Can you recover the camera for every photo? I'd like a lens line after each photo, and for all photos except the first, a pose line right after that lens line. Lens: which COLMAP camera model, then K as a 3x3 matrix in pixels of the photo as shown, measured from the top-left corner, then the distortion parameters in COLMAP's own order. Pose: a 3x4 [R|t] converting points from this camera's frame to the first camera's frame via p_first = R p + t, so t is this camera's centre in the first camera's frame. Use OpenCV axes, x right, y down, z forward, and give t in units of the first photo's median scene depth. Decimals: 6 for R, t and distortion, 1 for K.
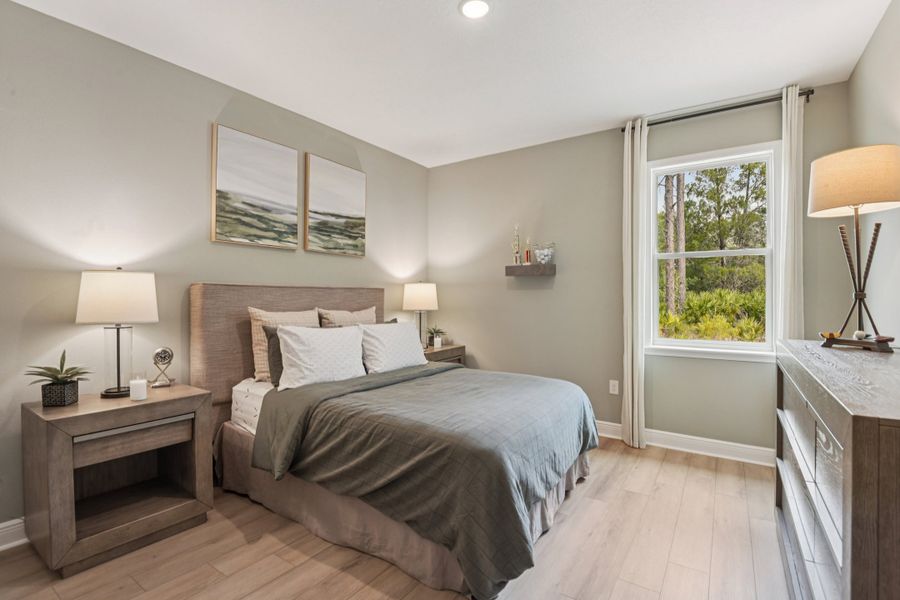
lens RADIAL K [[415.1, 0, 450.0], [0, 415.1, 300.0], [0, 0, 1]] dist [-0.063528, -0.000004]
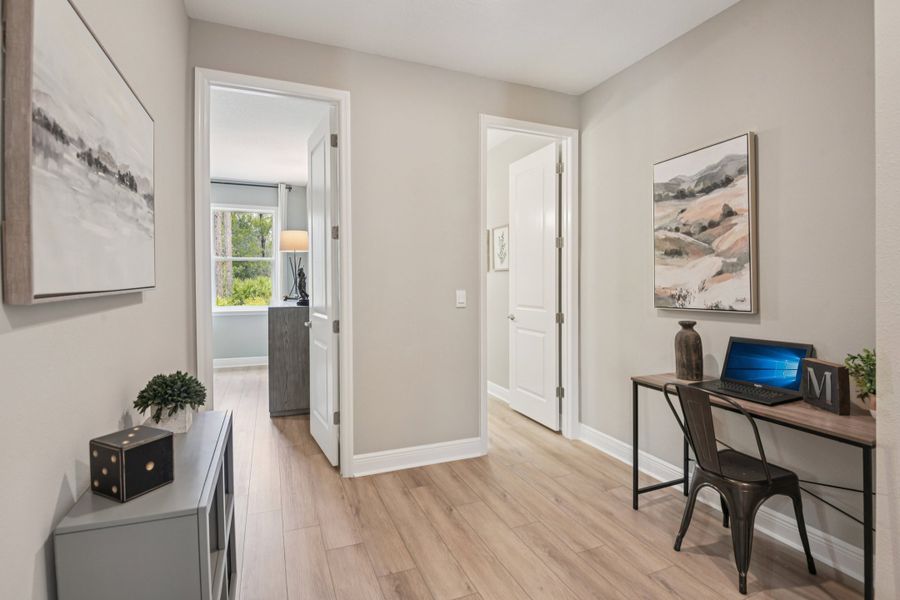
lens RADIAL K [[434.8, 0, 449.4], [0, 434.8, 289.8], [0, 0, 1]] dist [0.000271, -0.000056]
pose [[0.551755, -0.011838, 0.833922, -0.121685], [0.005805, 0.999930, 0.010353, 0.002928], [-0.833986, -0.000872, 0.551785, -0.216431]]
